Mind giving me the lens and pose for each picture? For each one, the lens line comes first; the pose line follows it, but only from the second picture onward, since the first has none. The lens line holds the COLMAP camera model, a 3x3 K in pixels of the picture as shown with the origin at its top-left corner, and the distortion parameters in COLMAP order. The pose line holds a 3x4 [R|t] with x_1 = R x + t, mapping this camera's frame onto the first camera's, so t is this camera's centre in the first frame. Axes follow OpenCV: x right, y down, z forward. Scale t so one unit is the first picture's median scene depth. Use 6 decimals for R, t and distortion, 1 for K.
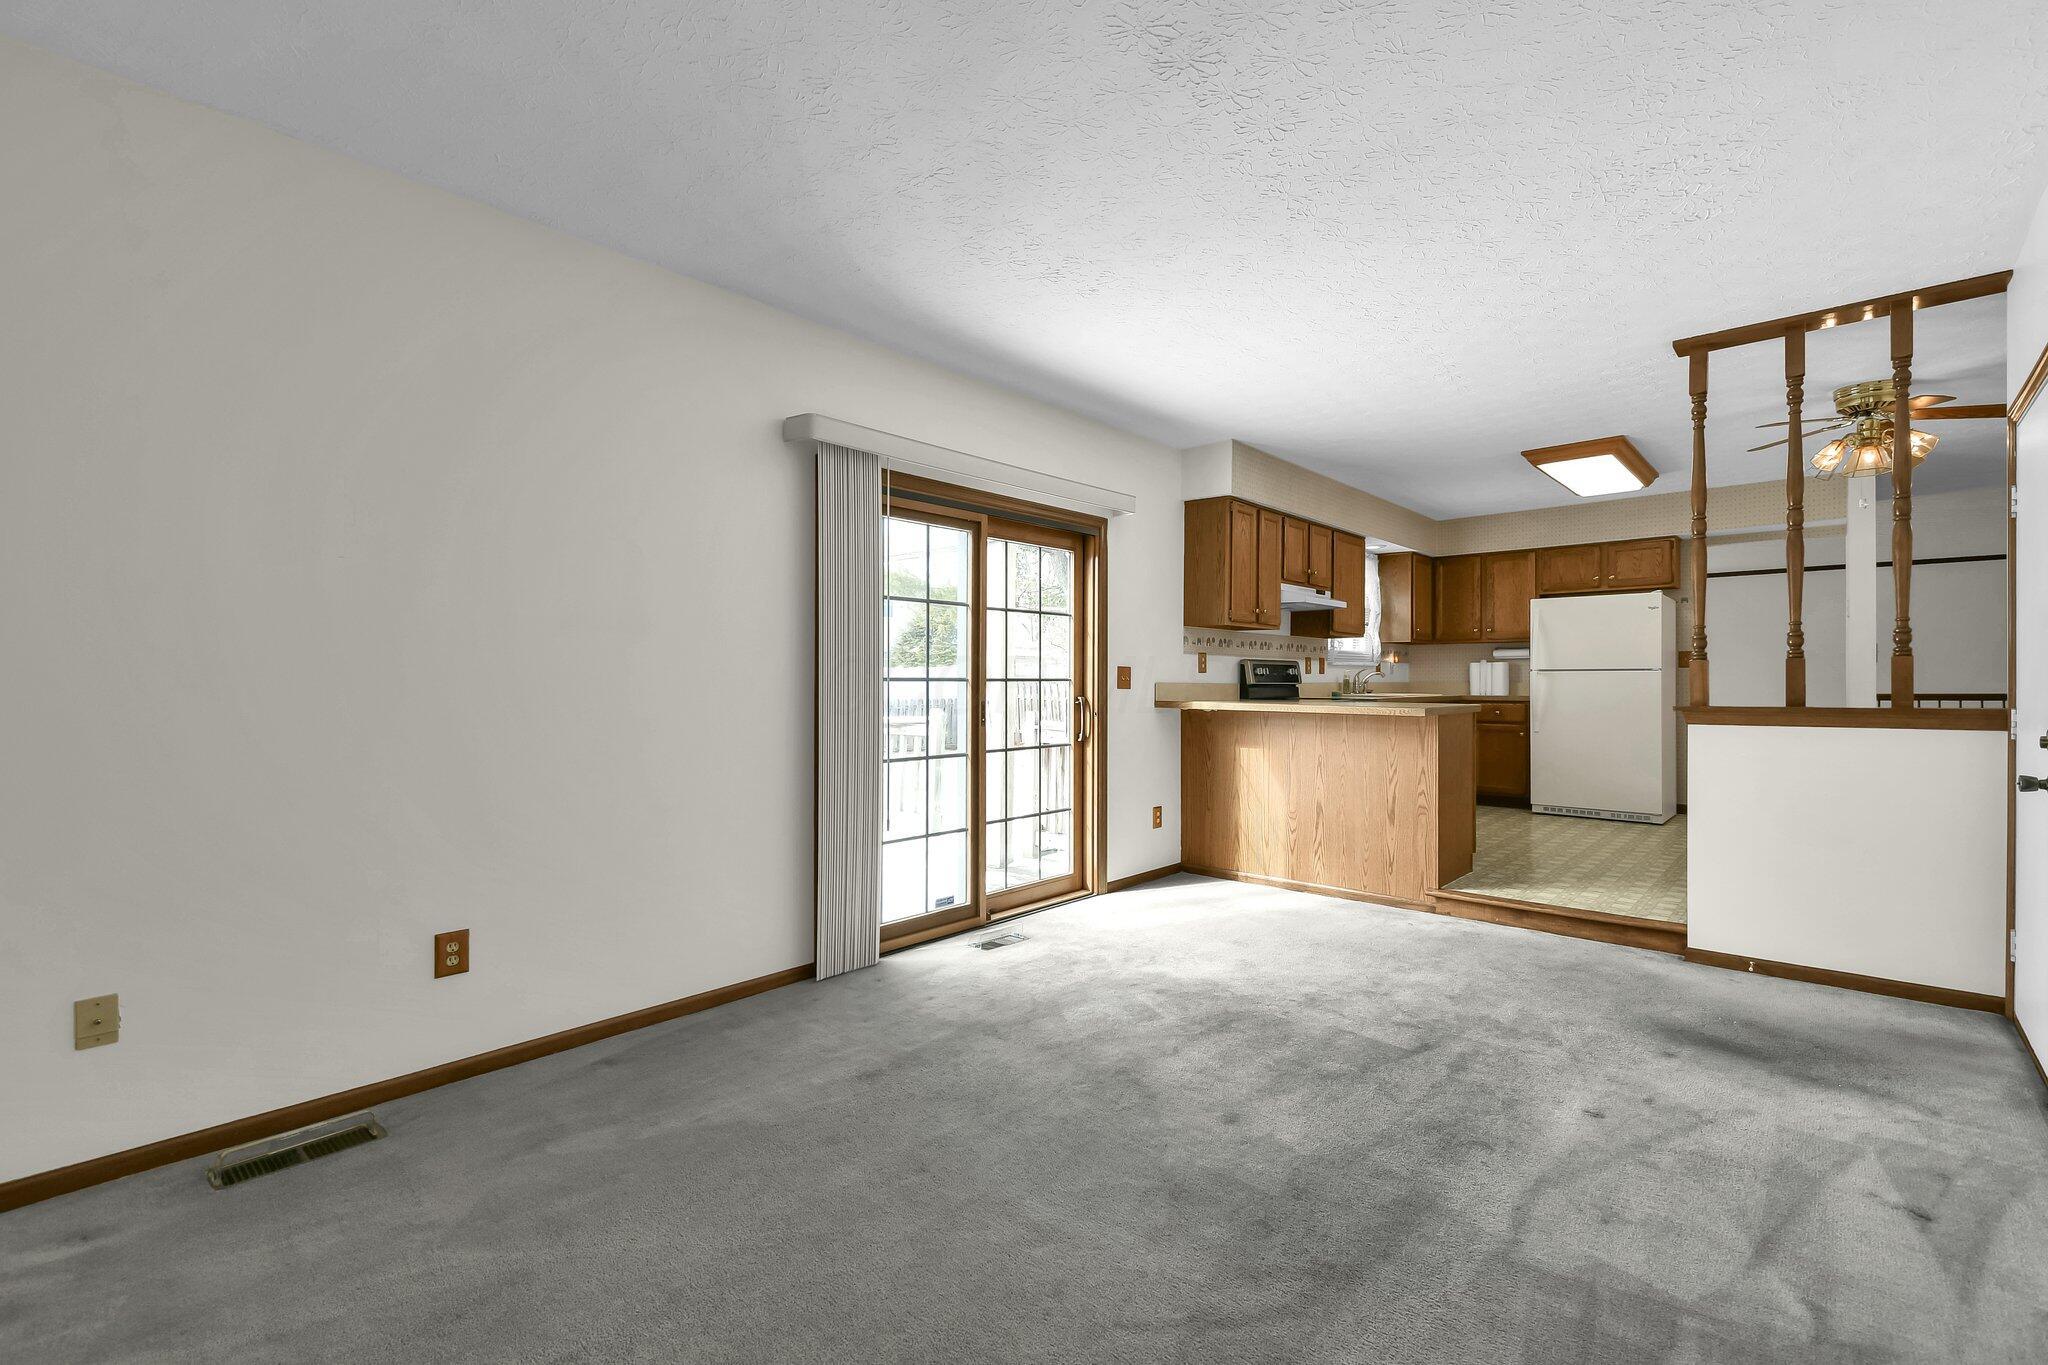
lens RADIAL K [[906.9, 0, 1011.9], [0, 906.9, 692.1], [0, 0, 1]] dist [-0.000697, 0.000044]
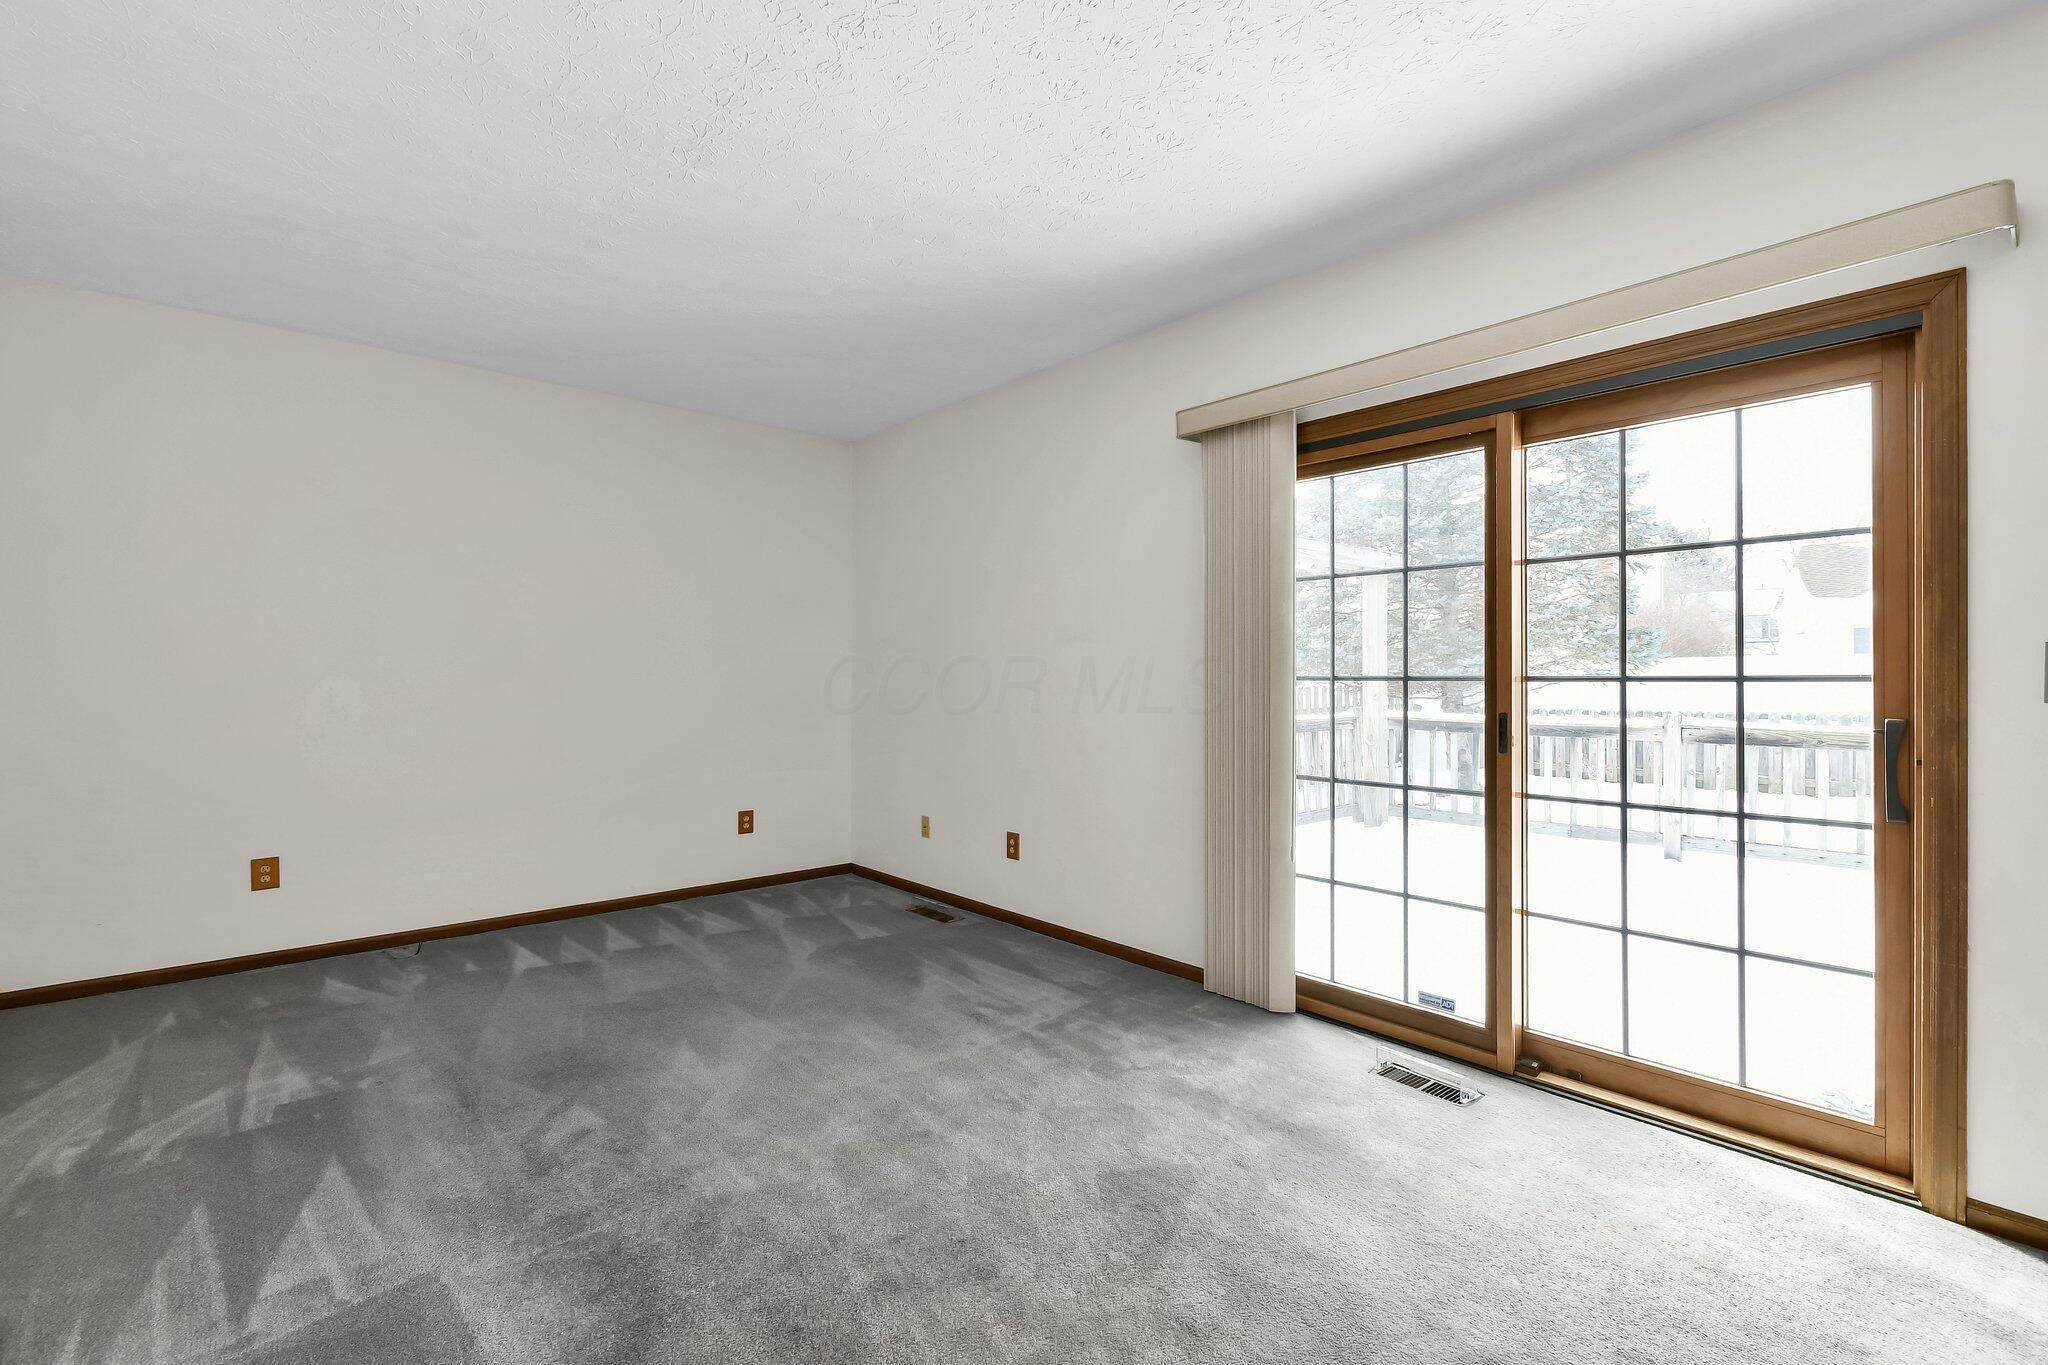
lens RADIAL K [[906.9, 0, 1019.2], [0, 906.9, 672.8], [0, 0, 1]] dist [-0.000697, 0.000044]
pose [[-0.110290, -0.017080, -0.993753, 0.756268], [-0.023789, 0.999611, -0.014541, 0.001314], [0.993615, 0.022036, -0.110653, 0.890890]]
